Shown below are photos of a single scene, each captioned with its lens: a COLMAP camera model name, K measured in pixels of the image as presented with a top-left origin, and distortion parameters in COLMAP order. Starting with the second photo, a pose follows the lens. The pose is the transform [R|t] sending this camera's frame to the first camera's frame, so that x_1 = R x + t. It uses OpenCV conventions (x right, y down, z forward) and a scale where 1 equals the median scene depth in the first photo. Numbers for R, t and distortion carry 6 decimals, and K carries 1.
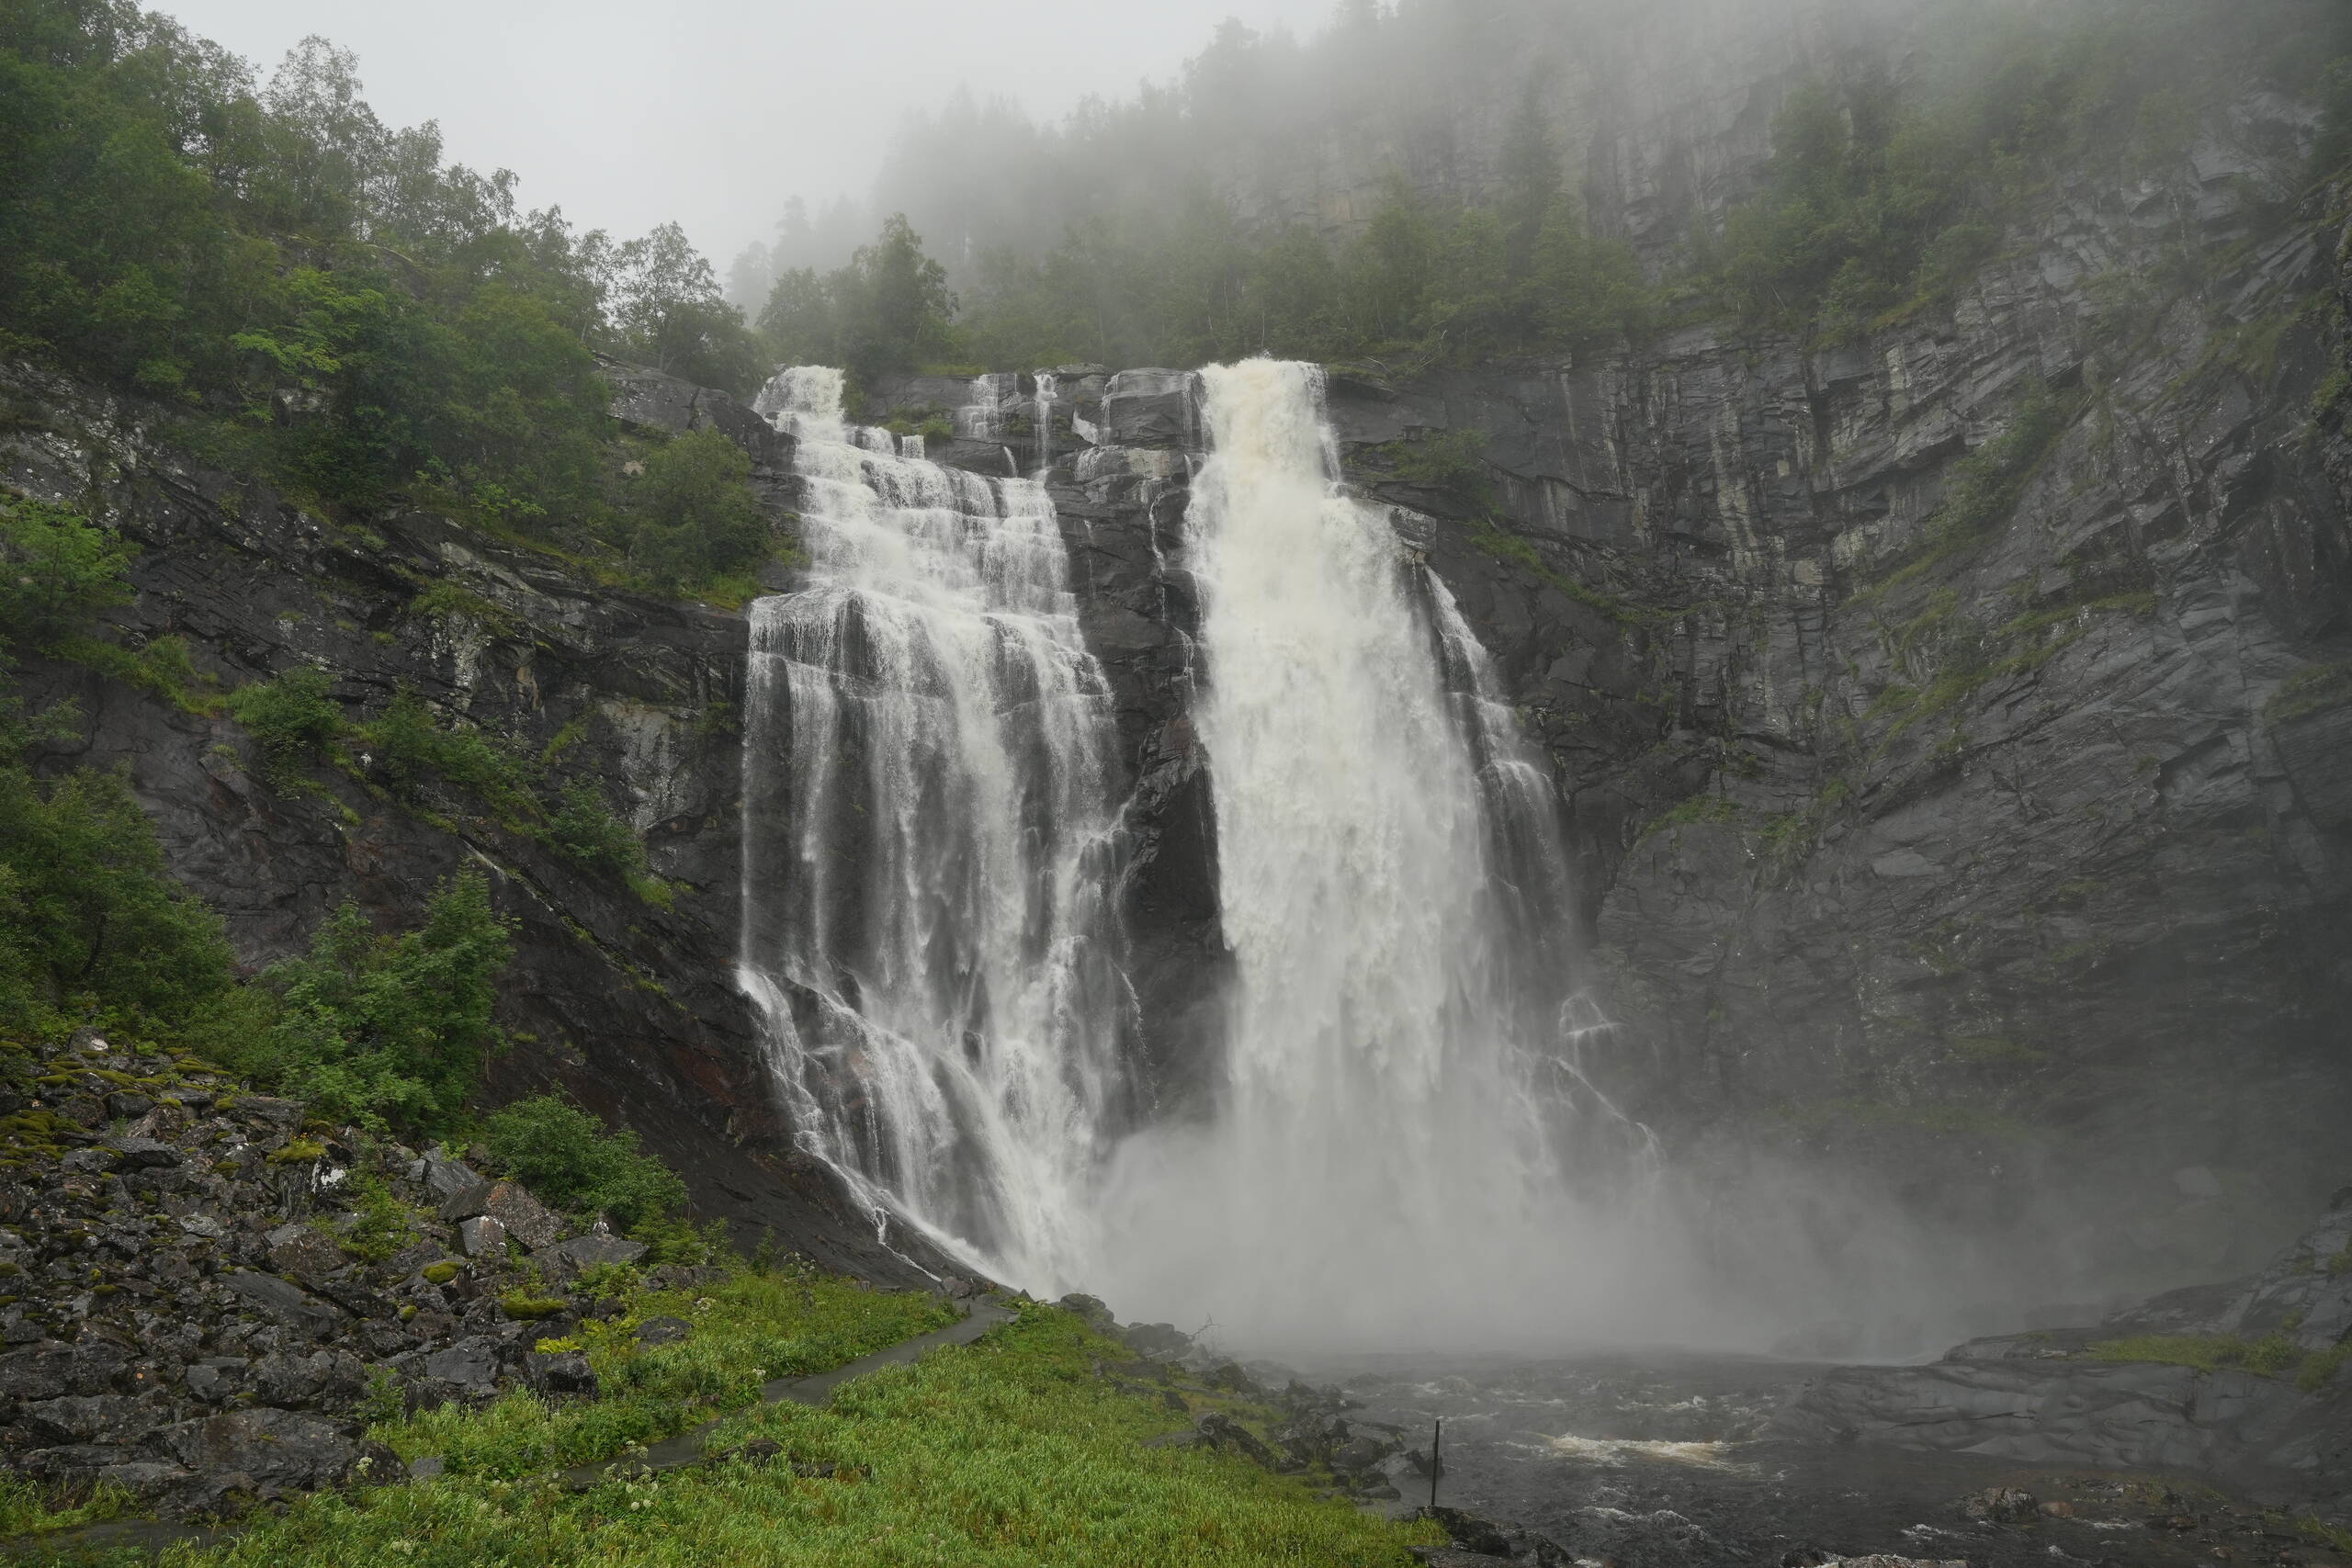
lens RADIAL K [[1682.6, 0, 1172.7], [0, 1682.6, 787.3], [0, 0, 1]] dist [0.012813, -0.005204]
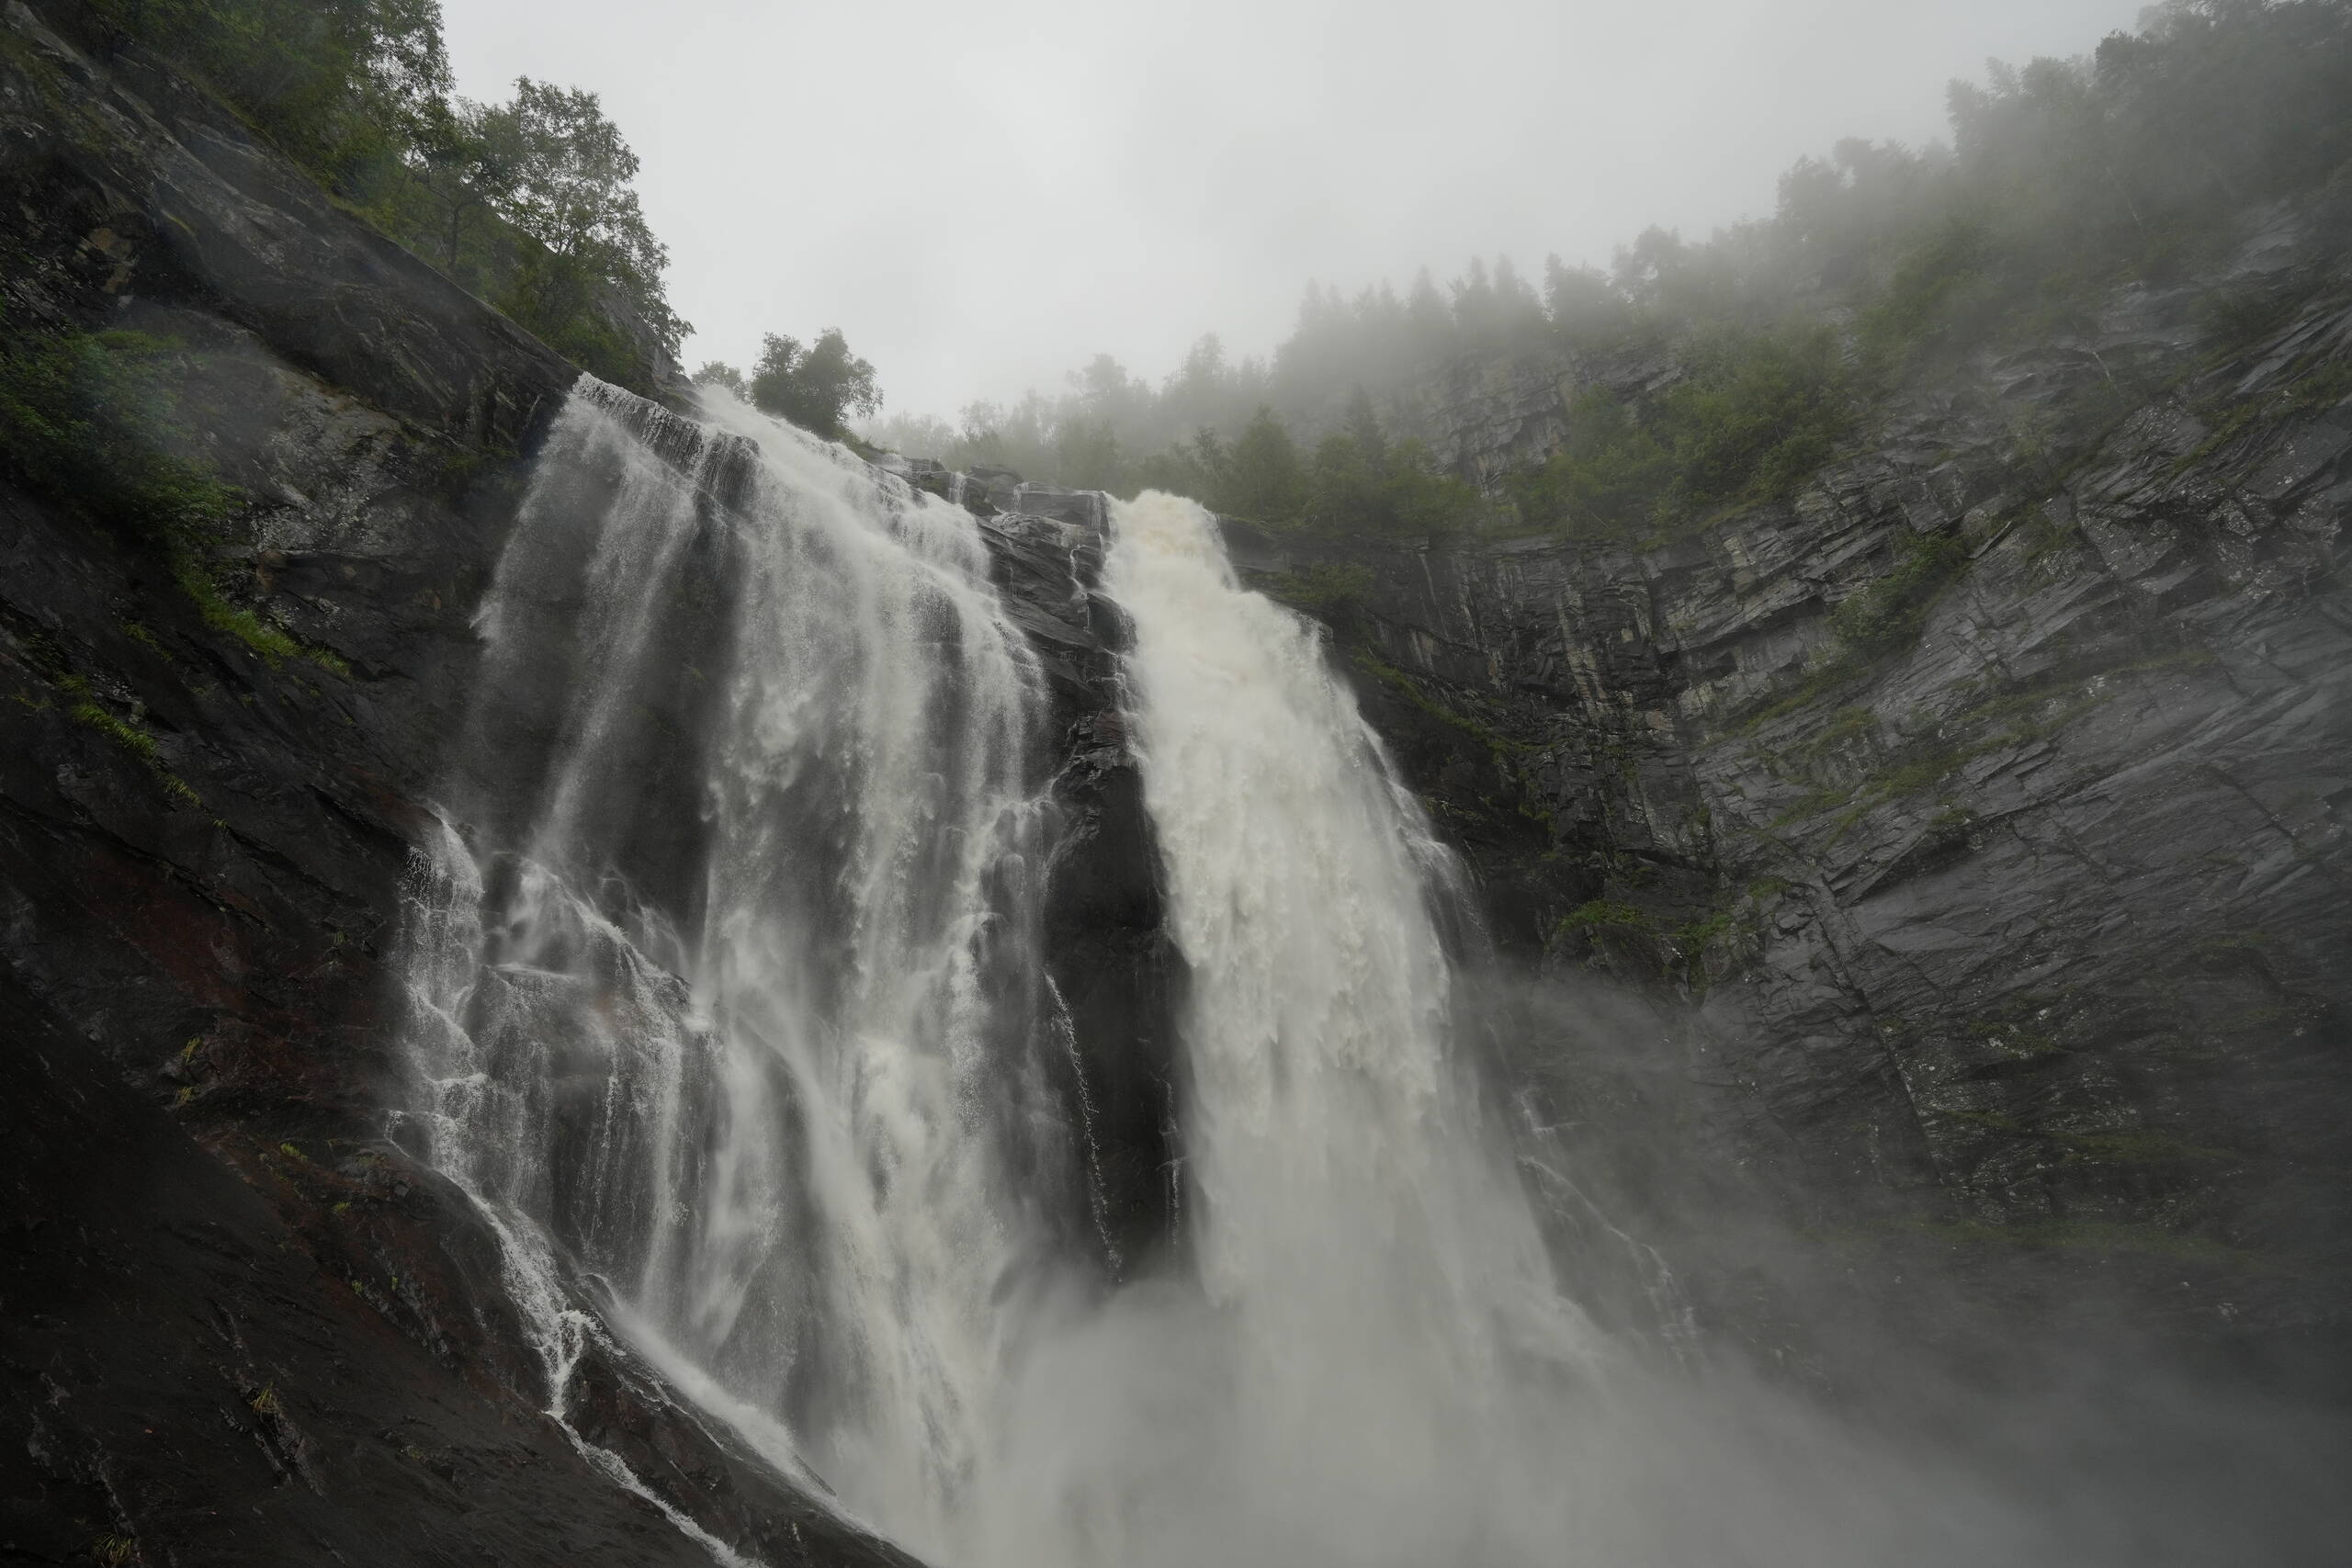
lens RADIAL K [[1028.2, 0, 1173.8], [0, 1028.2, 784.2], [0, 0, 1]] dist [-0.006999, 0.001830]
pose [[0.960505, 0.150817, 0.233845, -0.076924], [-0.081955, 0.956431, -0.280220, 0.126936], [-0.265918, 0.249988, 0.931017, 0.481318]]
